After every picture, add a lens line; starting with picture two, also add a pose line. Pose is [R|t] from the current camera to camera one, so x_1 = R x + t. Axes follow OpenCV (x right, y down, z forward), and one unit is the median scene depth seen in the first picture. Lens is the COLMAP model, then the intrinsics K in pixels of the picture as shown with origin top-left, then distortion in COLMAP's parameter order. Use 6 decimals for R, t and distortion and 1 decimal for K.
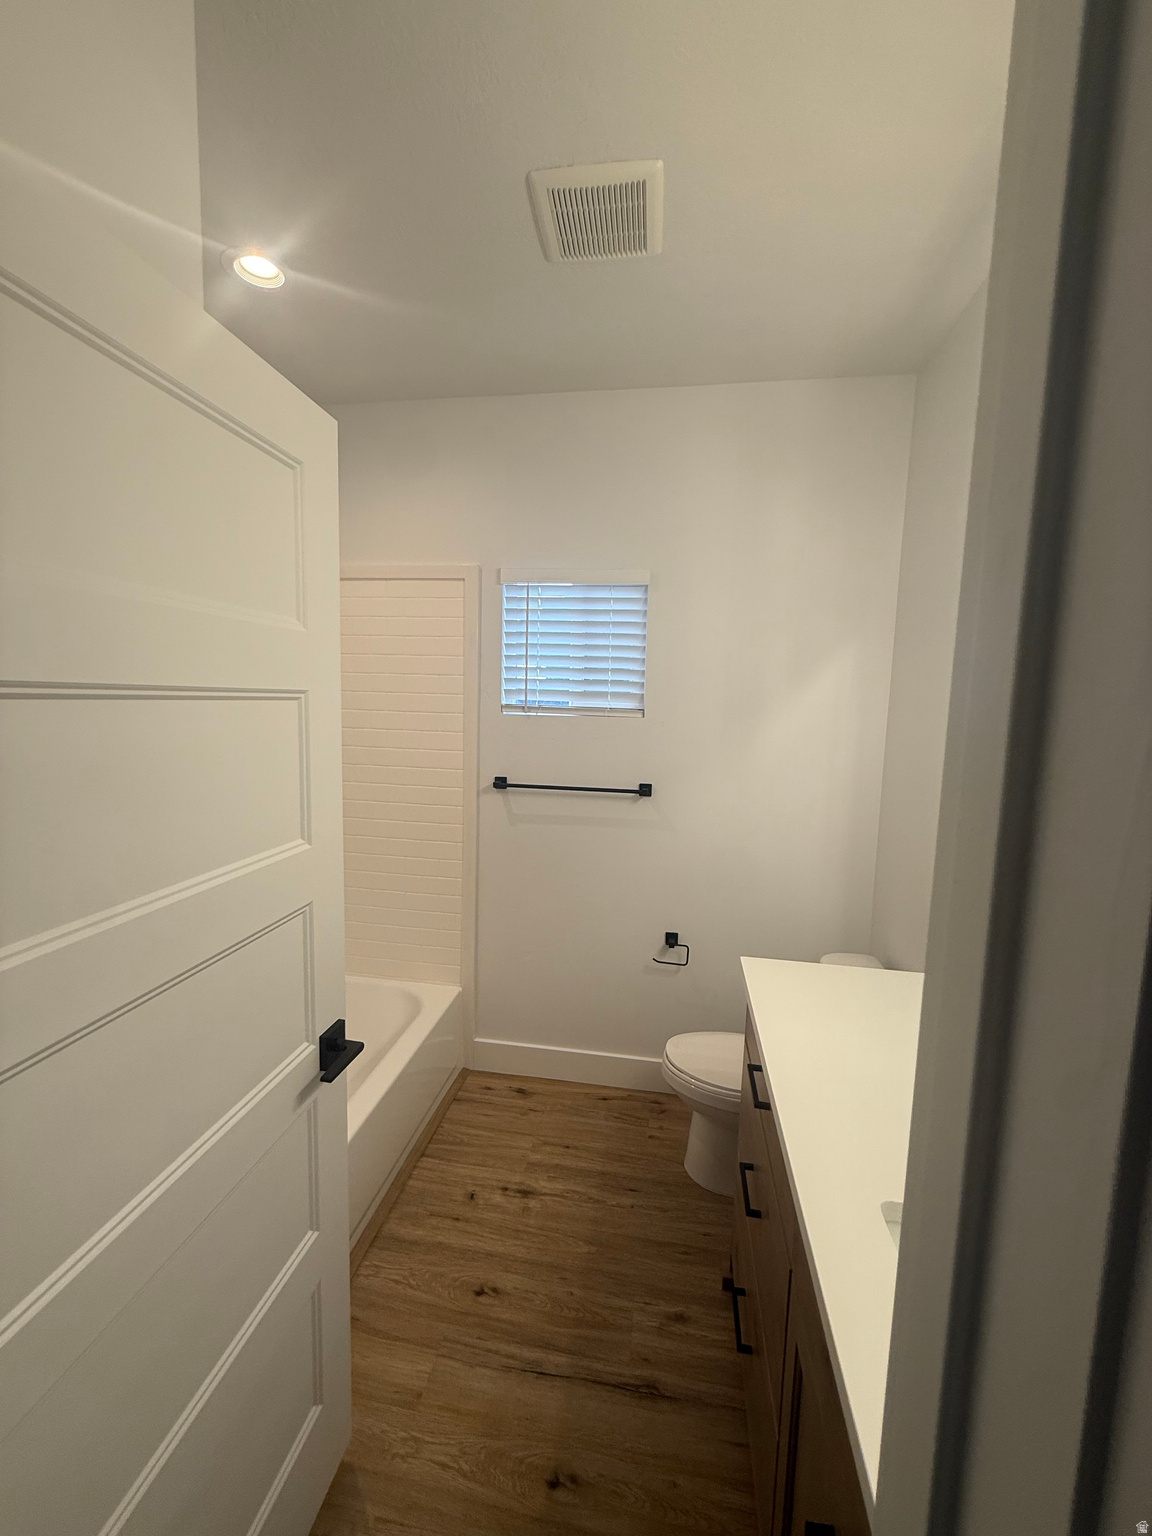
lens RADIAL K [[610.8, 0, 578.0], [0, 610.8, 765.9], [0, 0, 1]] dist [-0.001616, 0.000169]
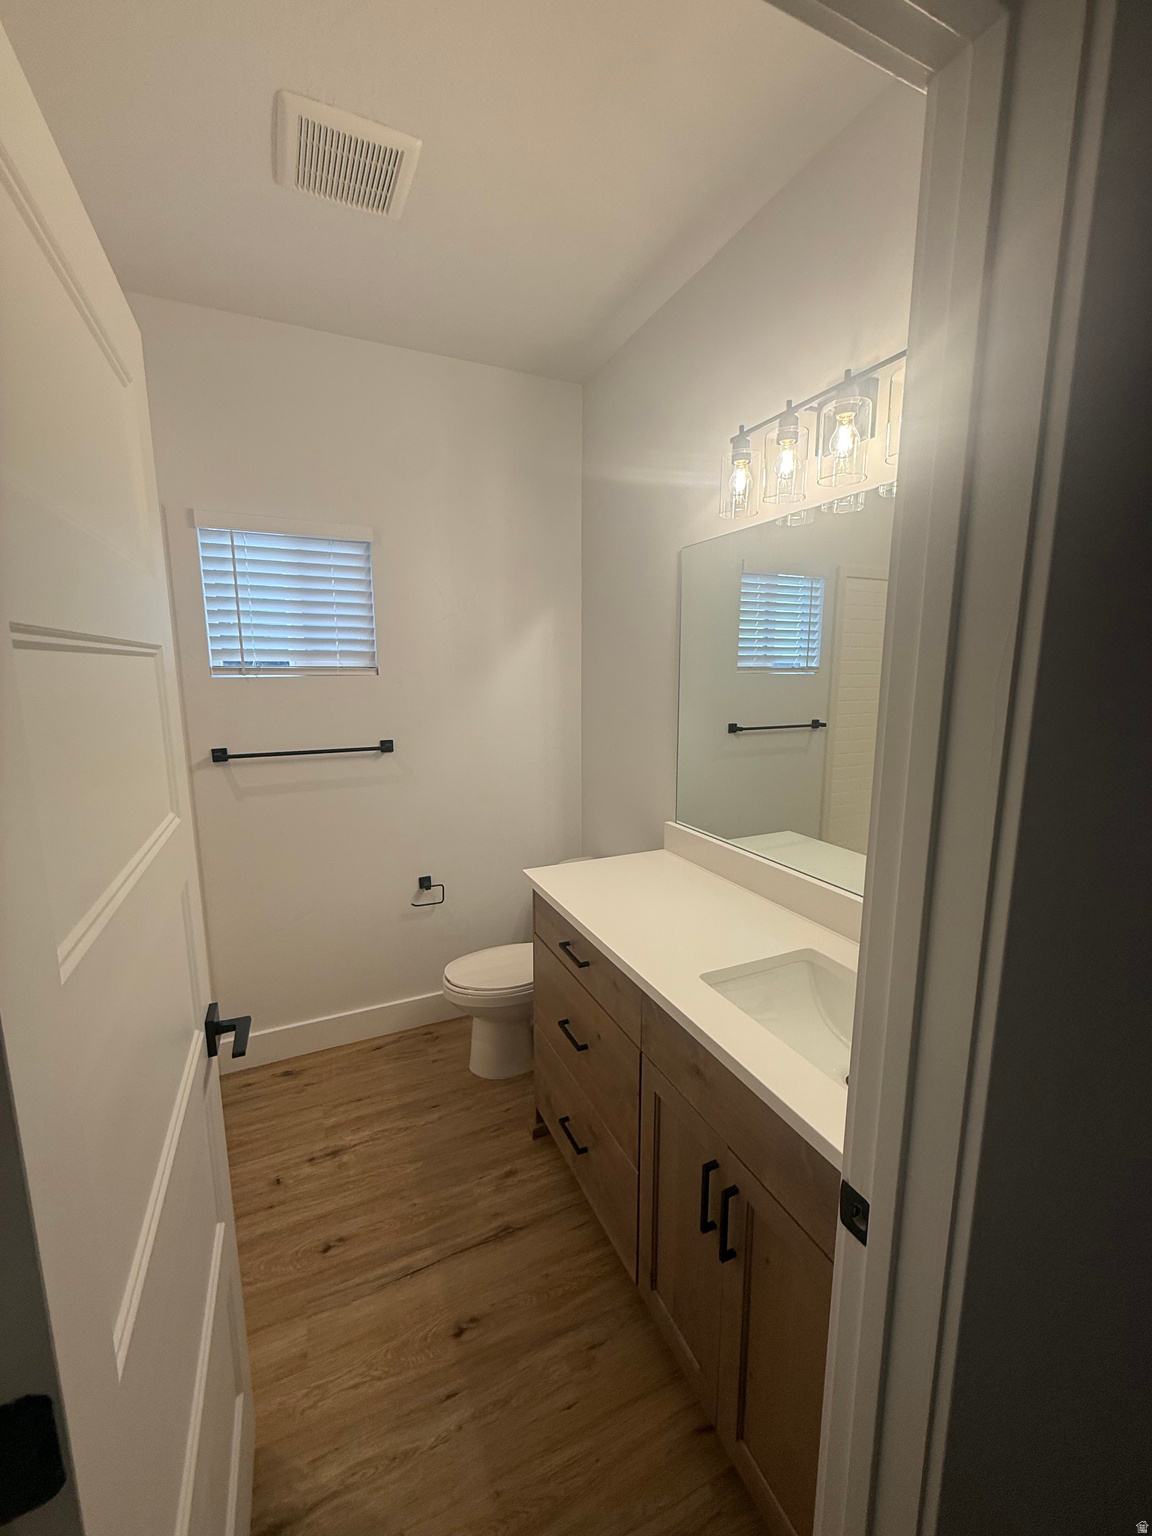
lens RADIAL K [[610.8, 0, 578.0], [0, 610.8, 765.9], [0, 0, 1]] dist [-0.001616, 0.000169]
pose [[0.830475, -0.118804, 0.544240, -0.228087], [0.084968, 0.992577, 0.087017, 0.012976], [-0.550538, -0.026023, 0.834405, -0.044088]]
